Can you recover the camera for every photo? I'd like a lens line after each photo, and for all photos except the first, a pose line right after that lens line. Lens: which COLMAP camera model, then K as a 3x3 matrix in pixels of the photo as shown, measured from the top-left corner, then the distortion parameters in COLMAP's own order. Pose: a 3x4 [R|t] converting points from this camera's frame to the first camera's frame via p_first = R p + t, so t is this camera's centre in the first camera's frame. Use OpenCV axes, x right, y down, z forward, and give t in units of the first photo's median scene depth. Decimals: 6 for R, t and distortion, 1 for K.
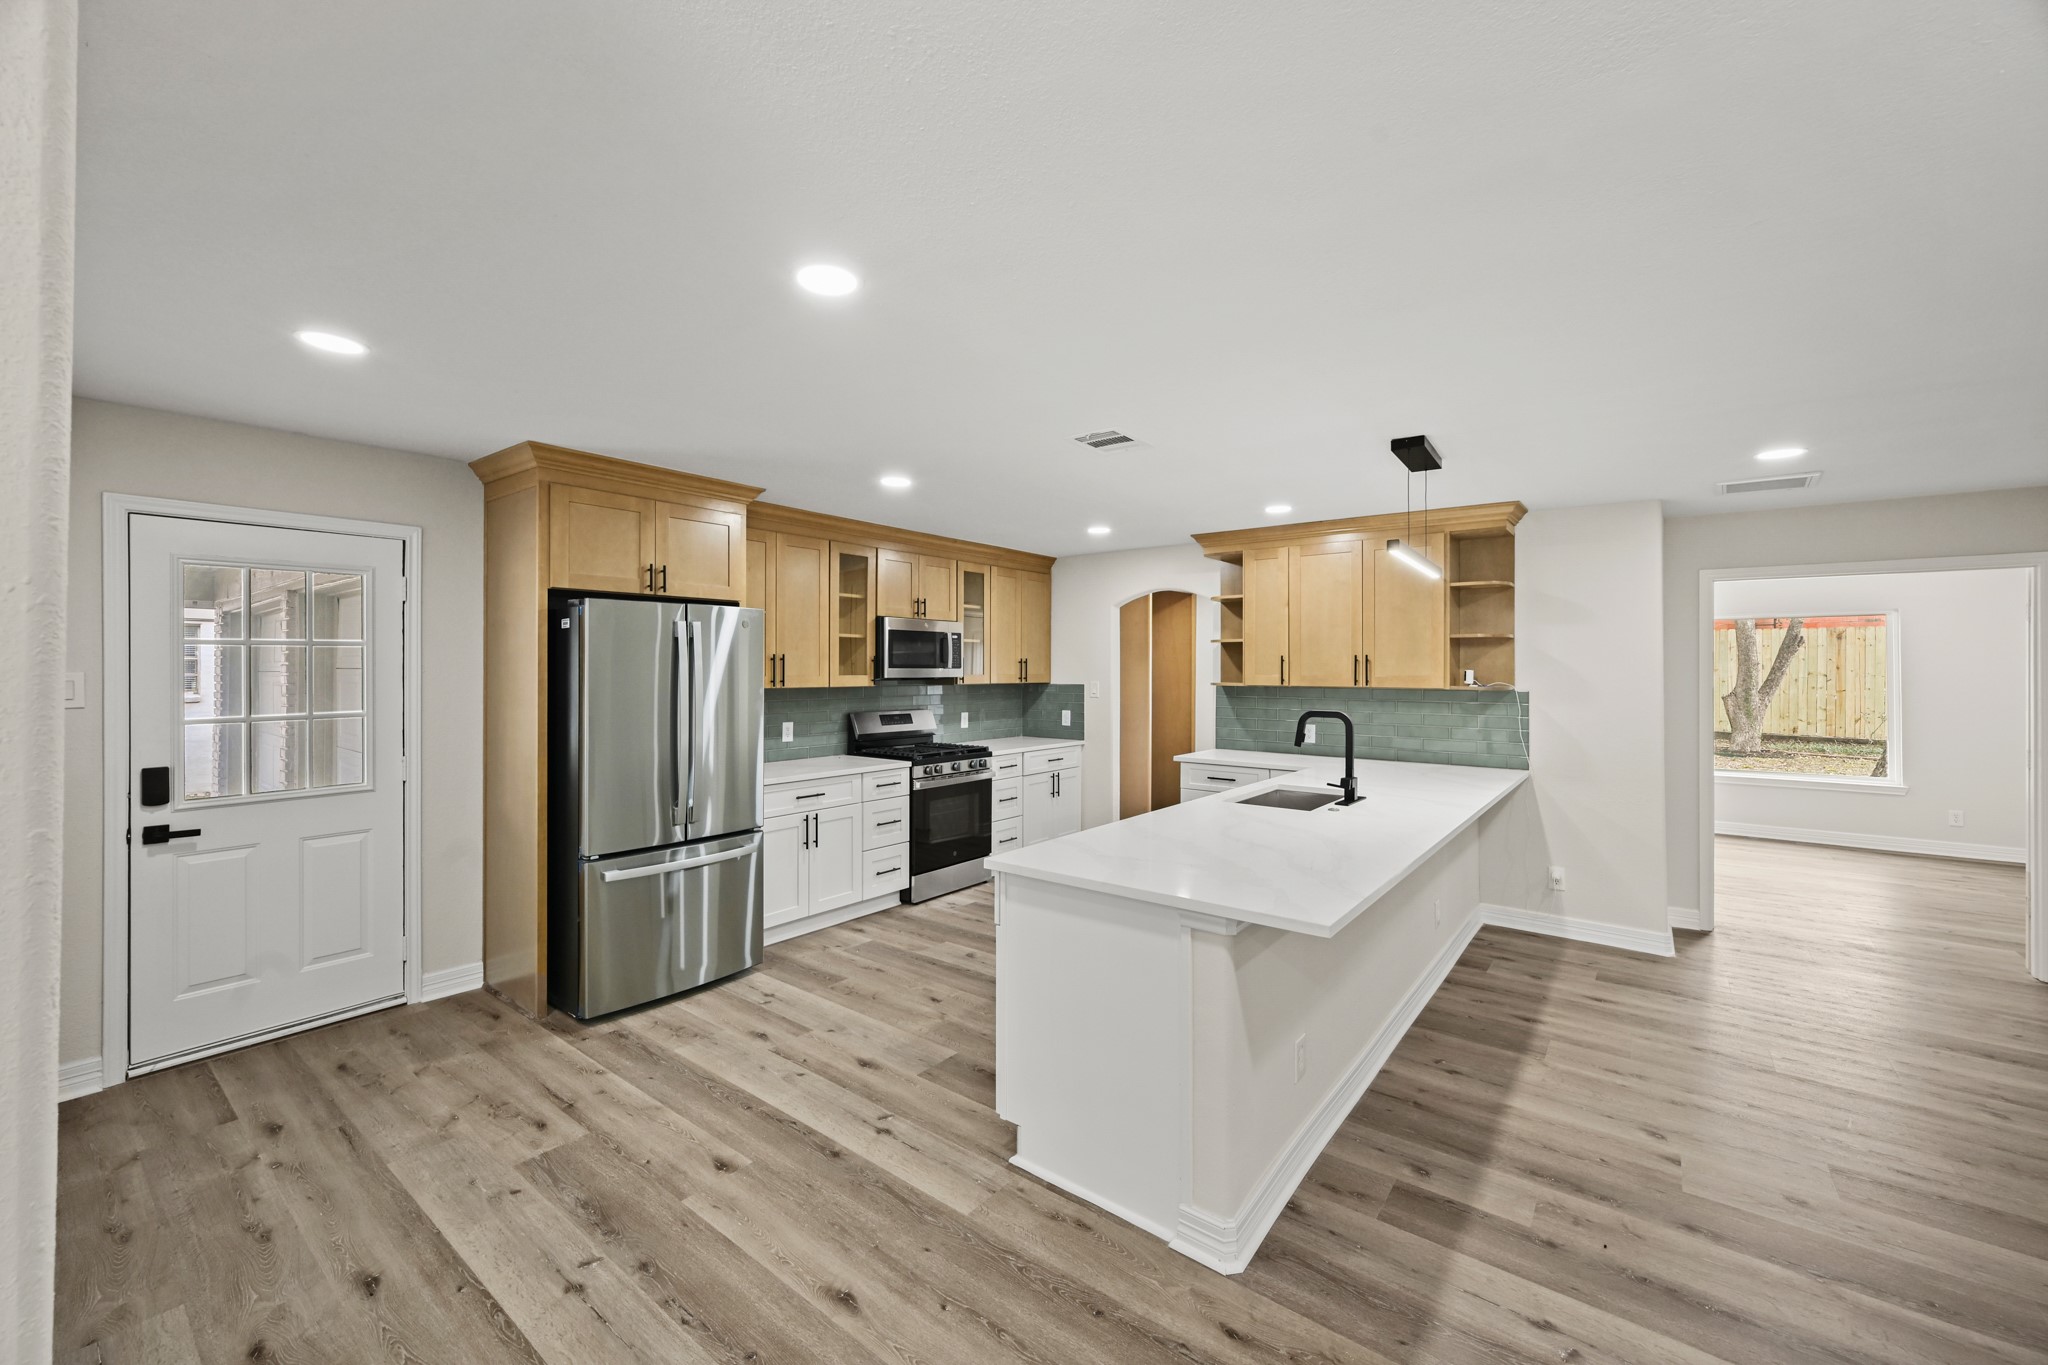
lens RADIAL K [[813.6, 0, 1024.3], [0, 813.6, 653.3], [0, 0, 1]] dist [0.006877, 0.000038]
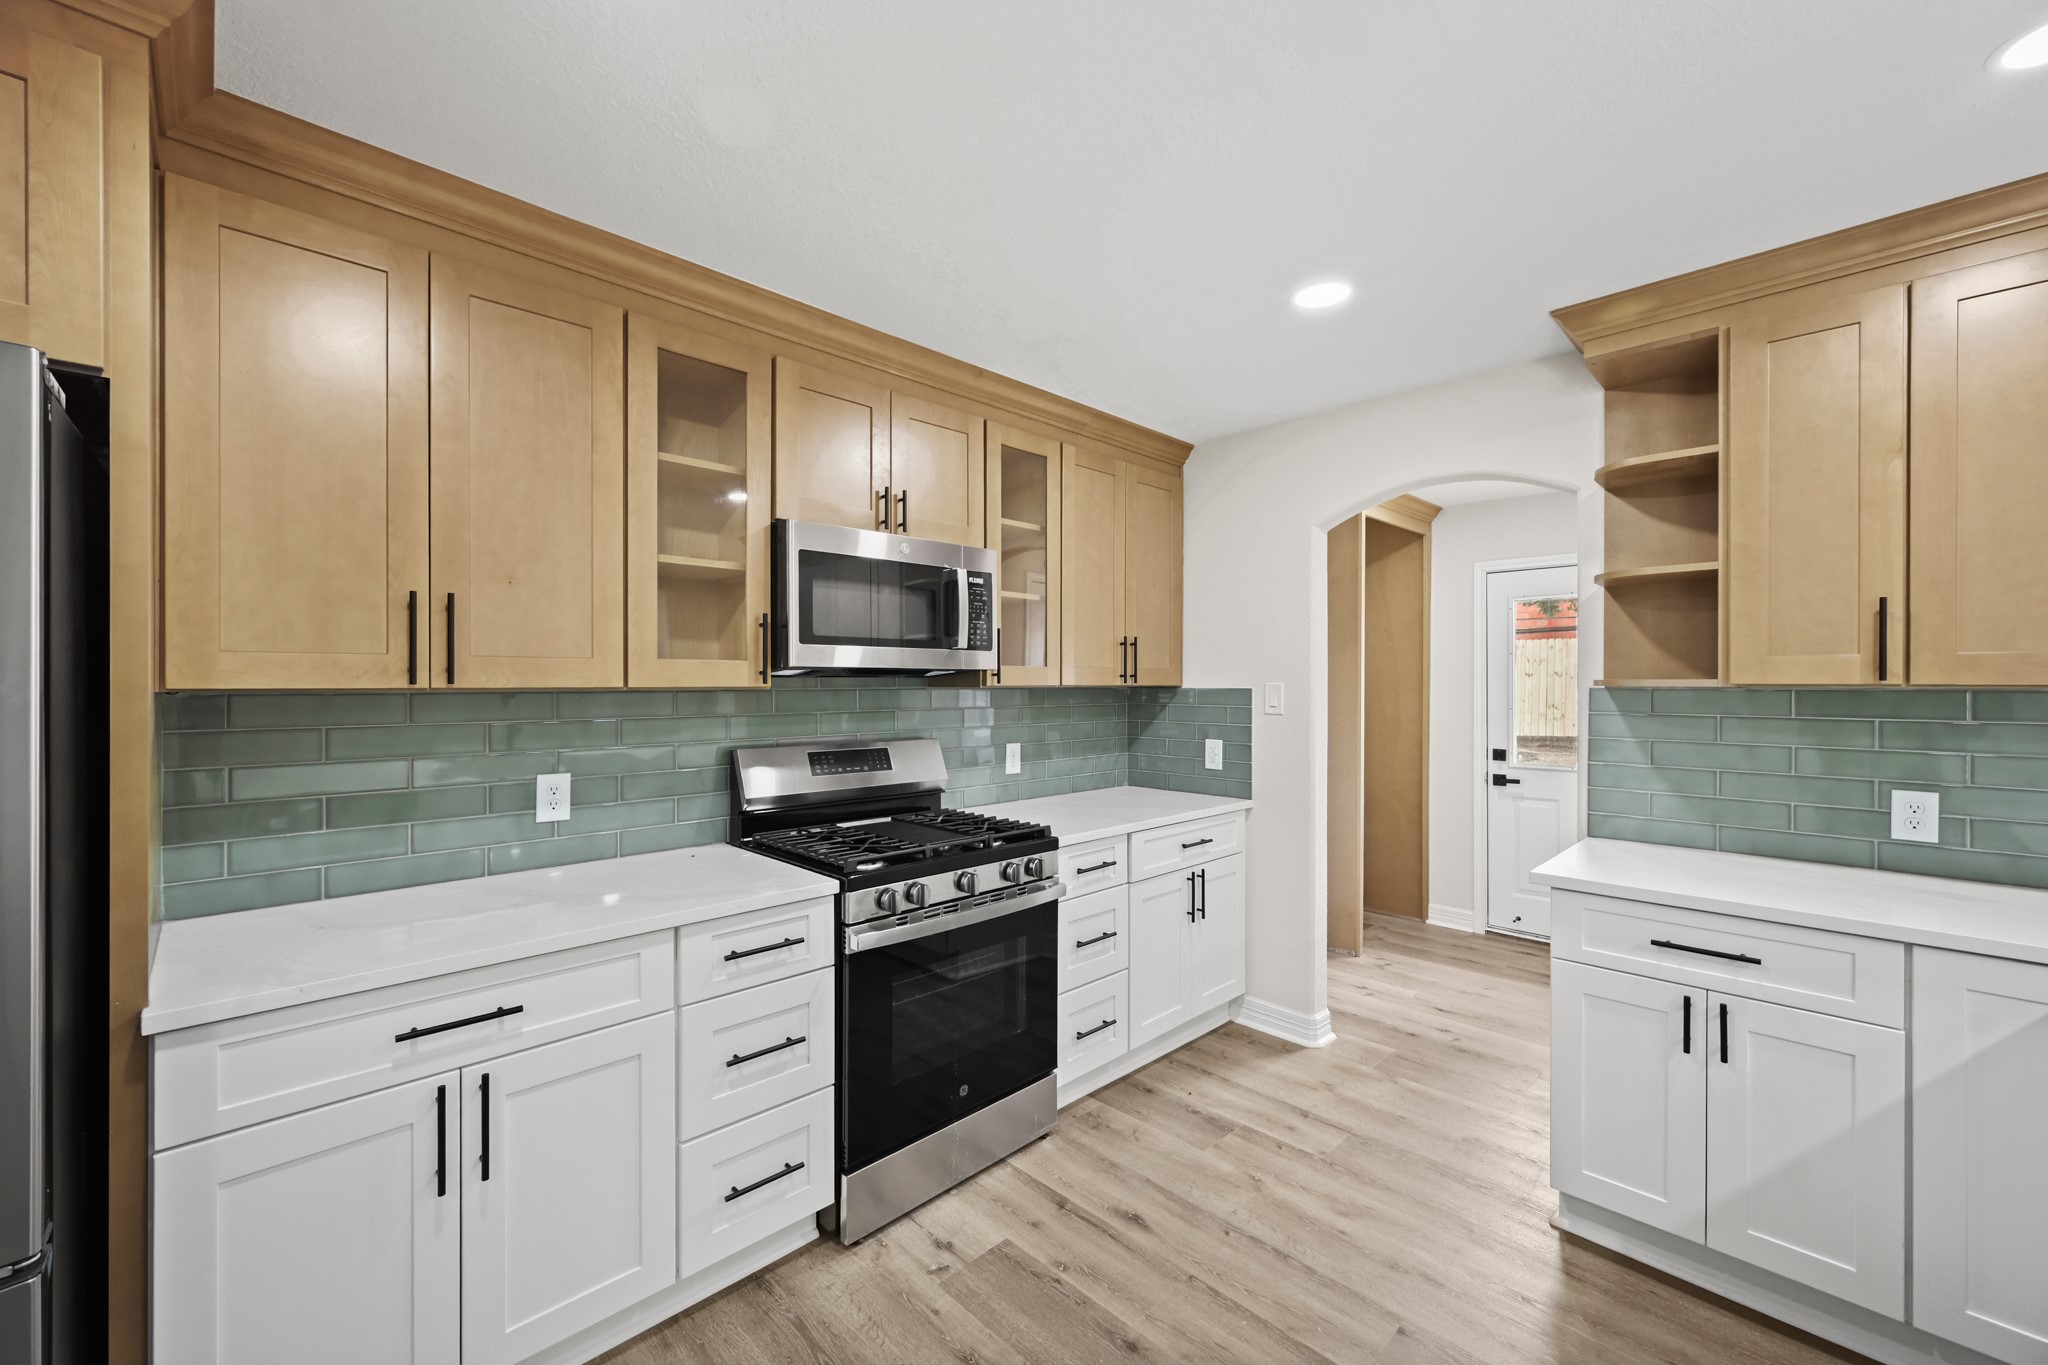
lens RADIAL K [[804.8, 0, 1020.8], [0, 804.8, 685.6], [0, 0, 1]] dist [-0.000641, 0.000245]
pose [[0.990886, -0.000940, -0.134702, -0.001158], [0.004044, 0.999733, 0.022769, 0.030866], [0.134644, -0.023106, 0.990625, 0.618370]]
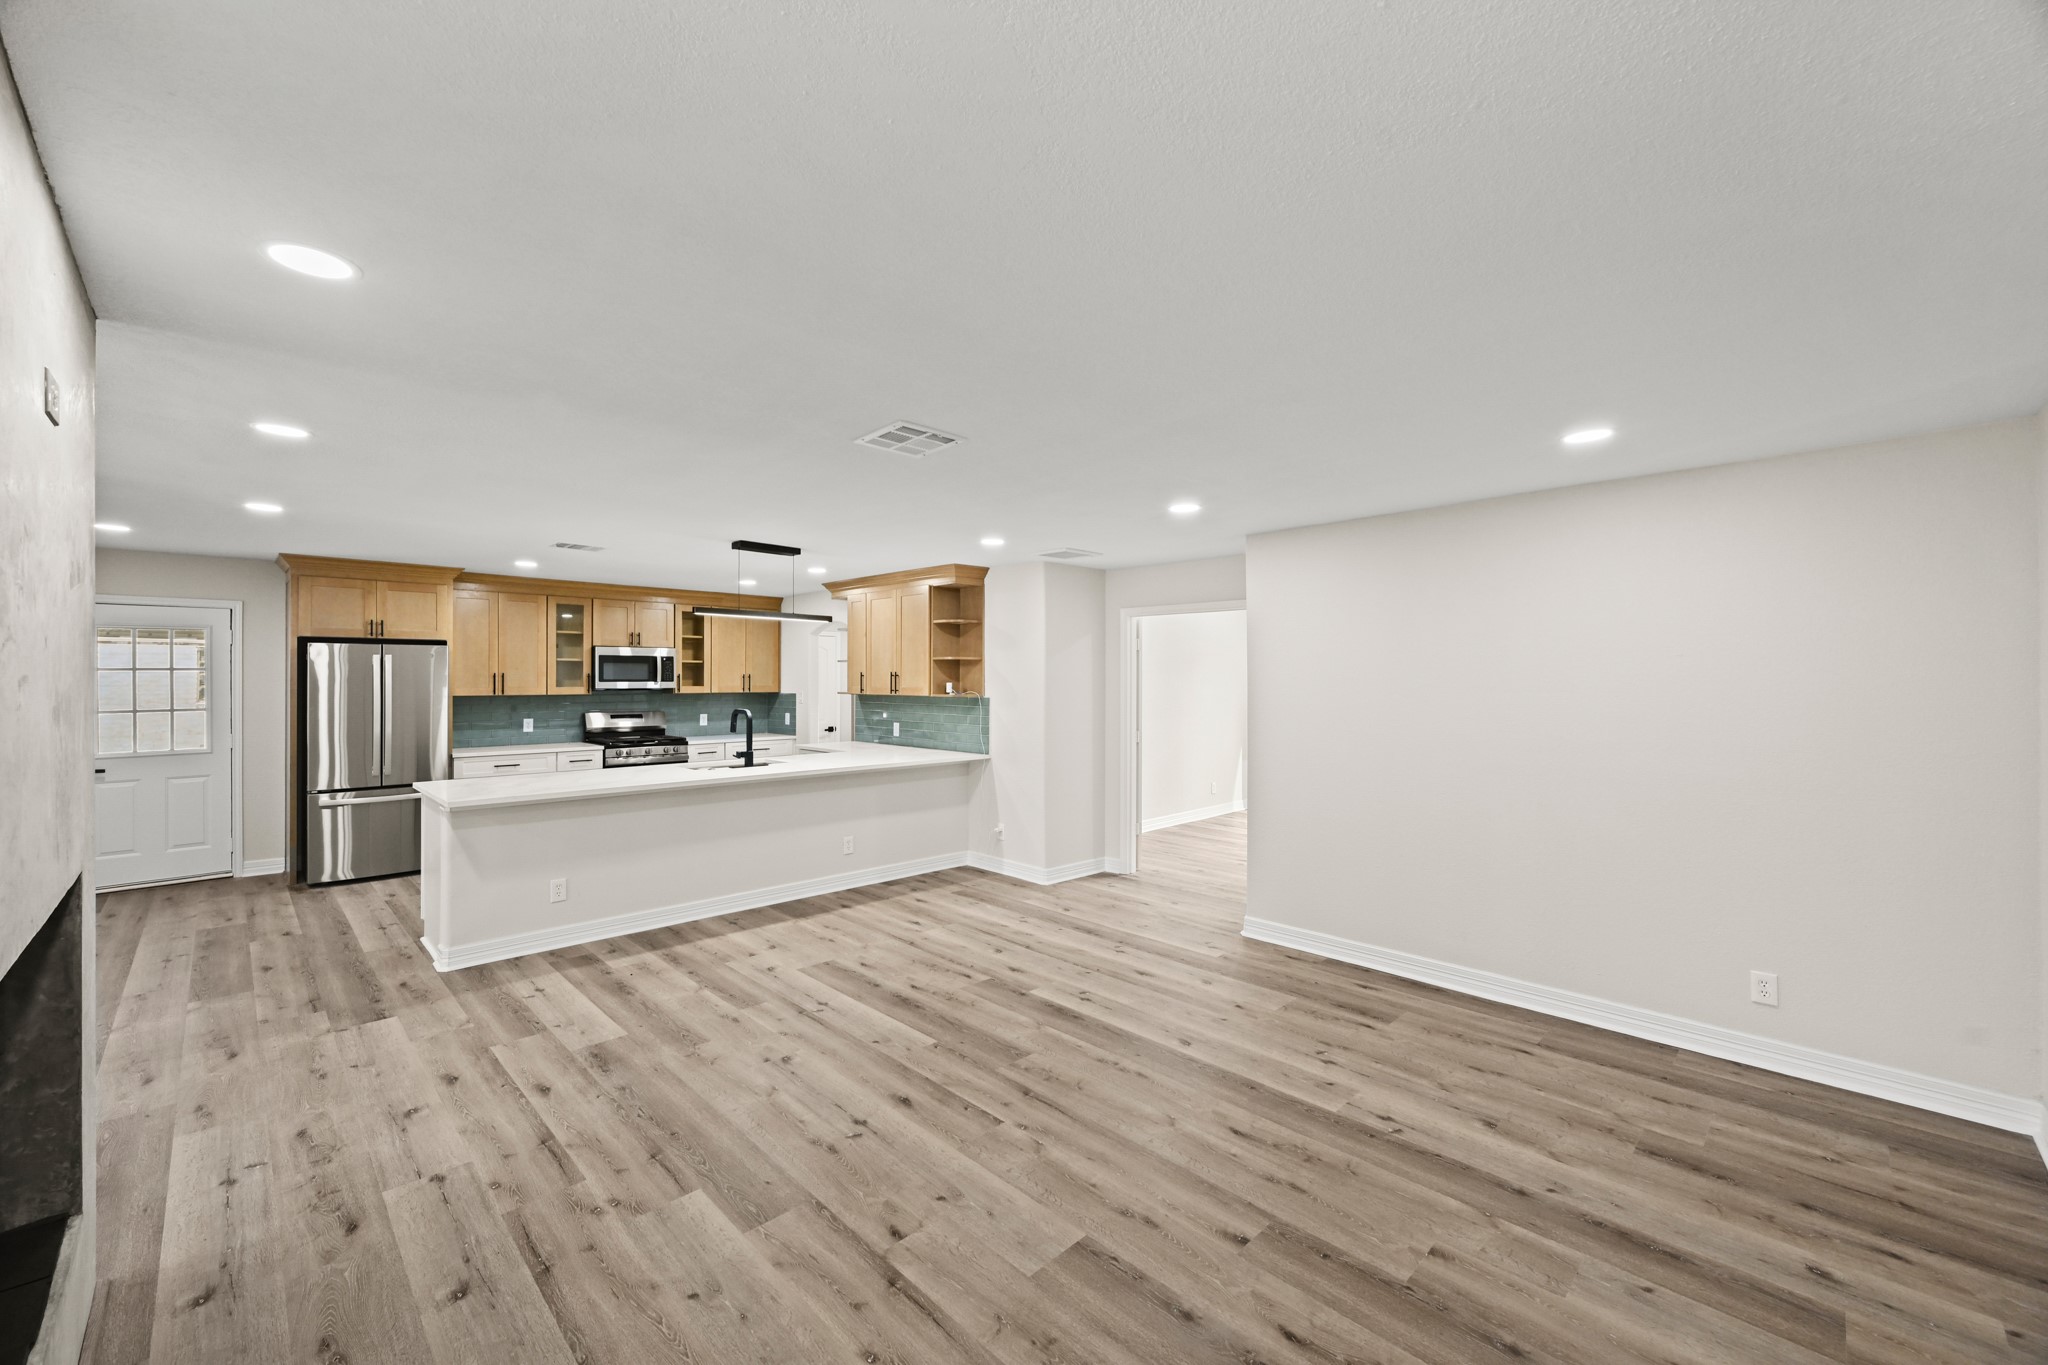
lens RADIAL K [[809.7, 0, 1015.7], [0, 809.7, 678.1], [0, 0, 1]] dist [-0.000832, 0.000132]
pose [[0.990967, -0.002006, -0.134088, 0.767244], [0.004371, 0.999840, 0.017342, -0.010394], [0.134032, -0.017772, 0.990818, -0.327162]]
